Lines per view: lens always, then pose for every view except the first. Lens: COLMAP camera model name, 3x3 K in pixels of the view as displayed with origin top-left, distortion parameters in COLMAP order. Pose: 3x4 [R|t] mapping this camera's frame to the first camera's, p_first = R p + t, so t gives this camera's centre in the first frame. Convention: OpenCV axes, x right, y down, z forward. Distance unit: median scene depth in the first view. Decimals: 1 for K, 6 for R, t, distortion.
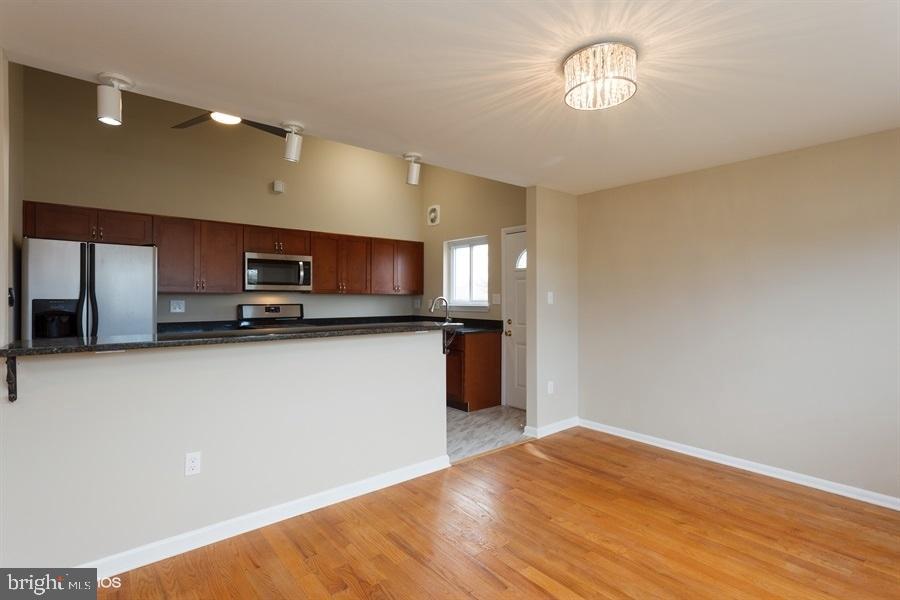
lens RADIAL K [[430.0, 0, 442.8], [0, 430.0, 298.3], [0, 0, 1]] dist [-0.010513, 0.001082]
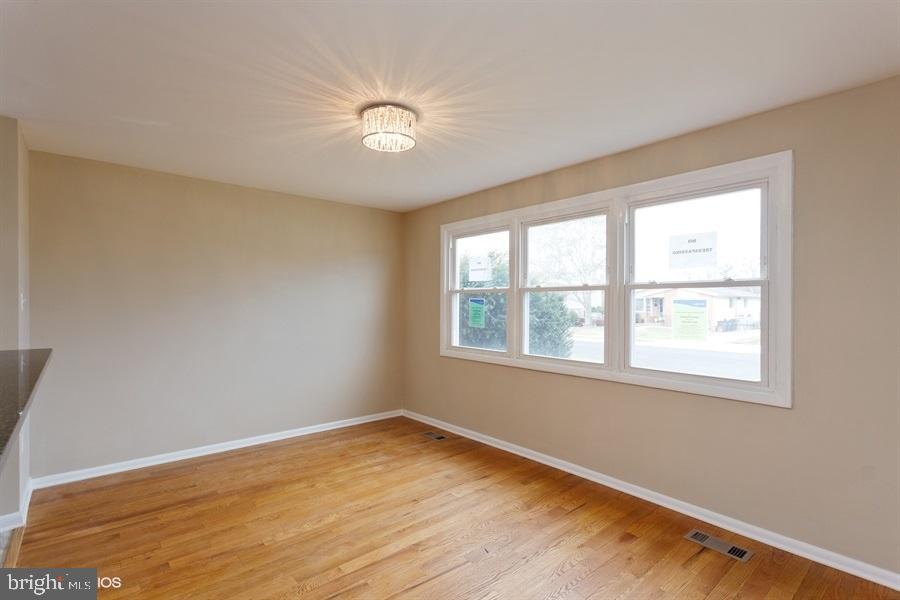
lens RADIAL K [[430.0, 0, 452.7], [0, 430.0, 305.0], [0, 0, 1]] dist [-0.010513, 0.001082]
pose [[-0.025681, -0.010482, 0.999615, -0.585585], [0.003898, 0.999936, 0.010585, -0.004048], [-0.999663, 0.004168, -0.025638, 0.541969]]
